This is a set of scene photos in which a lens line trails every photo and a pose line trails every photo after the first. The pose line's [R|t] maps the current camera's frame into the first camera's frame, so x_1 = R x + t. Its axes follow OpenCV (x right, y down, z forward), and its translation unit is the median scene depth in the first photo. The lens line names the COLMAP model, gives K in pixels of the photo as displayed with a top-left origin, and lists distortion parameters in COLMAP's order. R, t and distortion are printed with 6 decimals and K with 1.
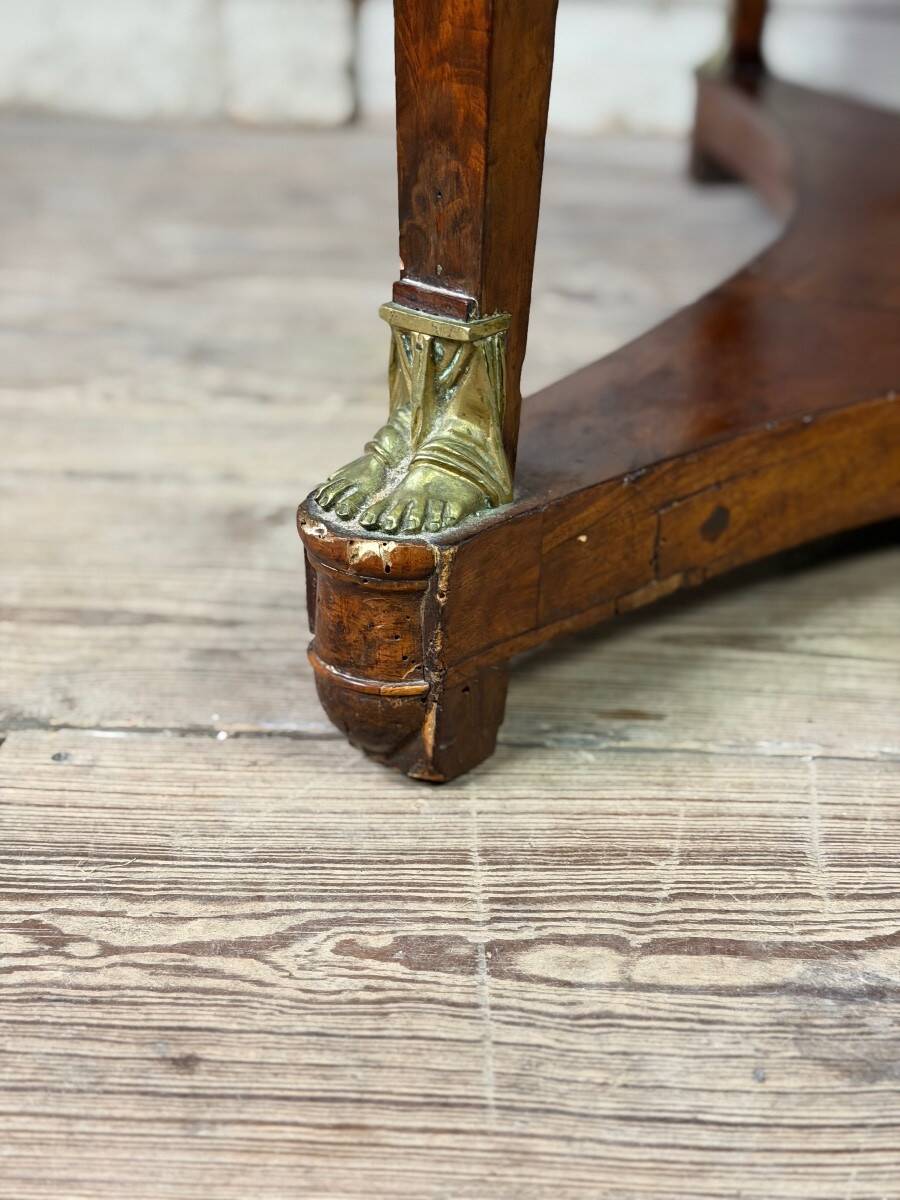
lens RADIAL K [[1669.9, 0, 456.8], [0, 1669.9, 606.2], [0, 0, 1]] dist [0.122360, 0.000000]
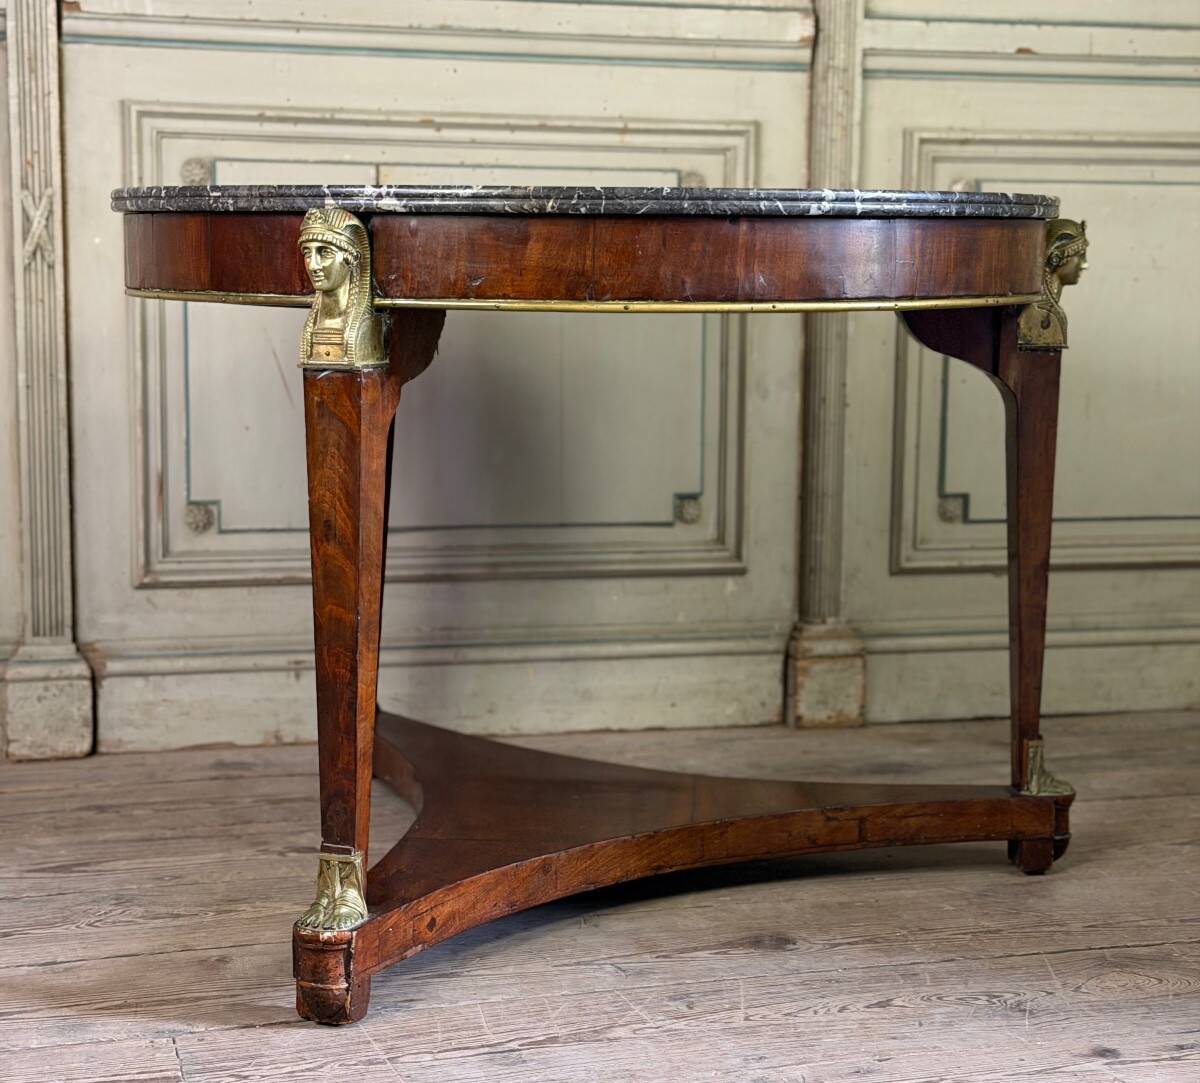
lens RADIAL K [[2230.3, 0, 607.7], [0, 2230.3, 568.2], [0, 0, 1]] dist [0.130955, 0.000000]
pose [[0.942092, -0.055435, 0.330740, -0.830093], [0.152412, 0.949279, -0.275027, 0.496689], [-0.298719, 0.309510, 0.902757, -2.814478]]
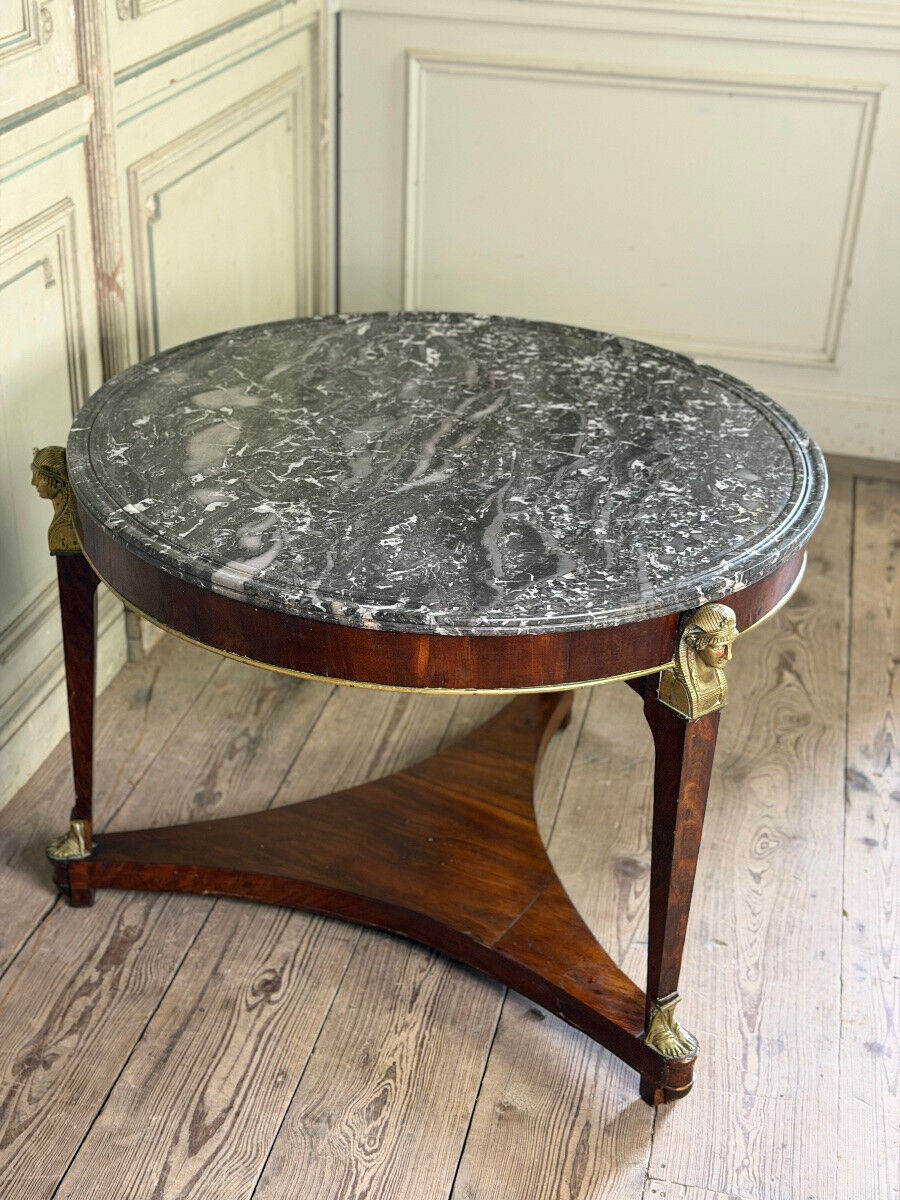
lens RADIAL K [[1669.9, 0, 456.7], [0, 1669.9, 602.0], [0, 0, 1]] dist [0.122360, 0.000000]
pose [[0.148759, -0.482299, 0.863284, -3.202978], [0.394217, 0.829551, 0.395522, -2.839983], [-0.906898, 0.281484, 0.313534, -0.111242]]
